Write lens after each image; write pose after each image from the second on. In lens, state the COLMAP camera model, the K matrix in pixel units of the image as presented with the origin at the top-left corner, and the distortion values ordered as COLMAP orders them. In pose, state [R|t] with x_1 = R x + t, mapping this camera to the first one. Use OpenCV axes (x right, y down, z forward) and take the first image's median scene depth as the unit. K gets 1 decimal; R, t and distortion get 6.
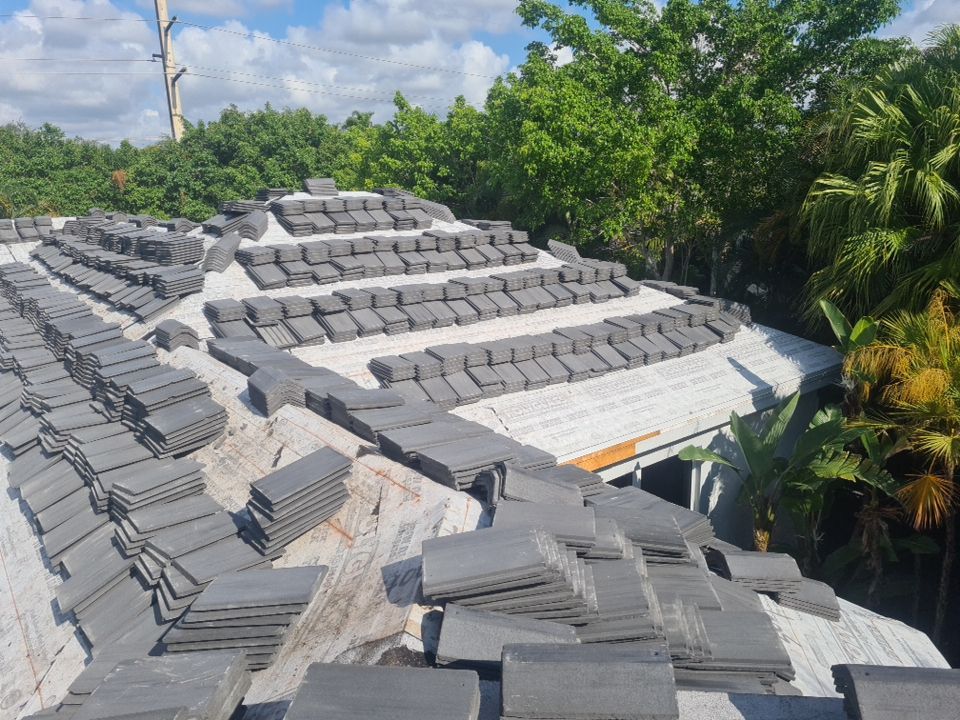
lens RADIAL K [[678.2, 0, 480.0], [0, 678.2, 360.0], [0, 0, 1]] dist [0.037162, -0.005807]
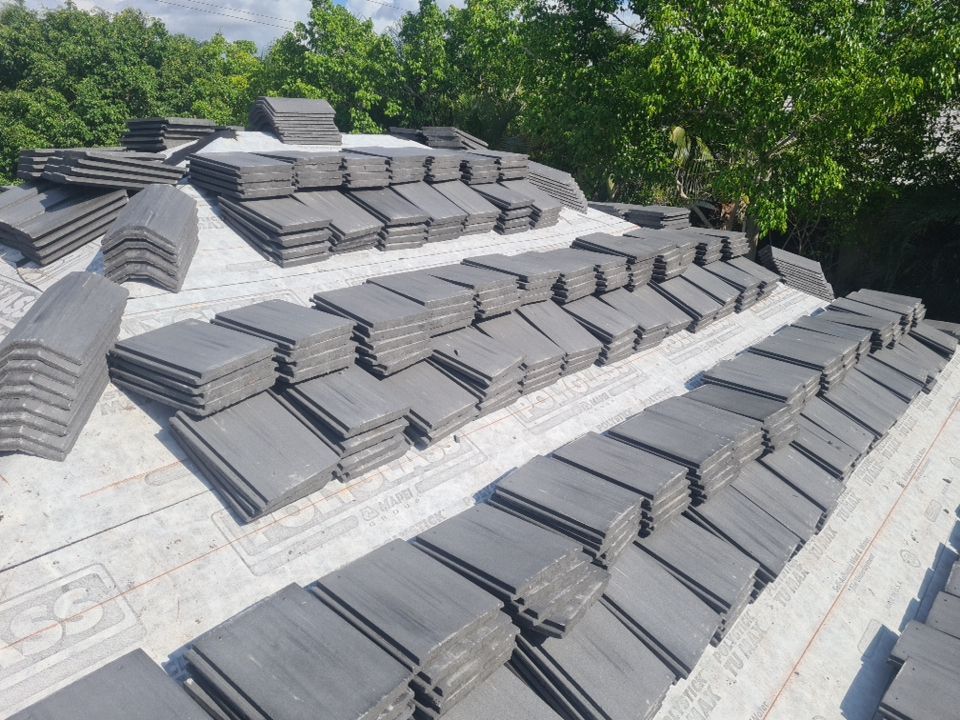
lens RADIAL K [[678.2, 0, 480.0], [0, 678.2, 360.0], [0, 0, 1]] dist [0.037162, -0.005807]
pose [[0.974150, -0.036339, 0.222958, -0.222839], [0.021597, 0.997438, 0.068205, -0.136250], [-0.224865, -0.061627, 0.972439, 0.568764]]
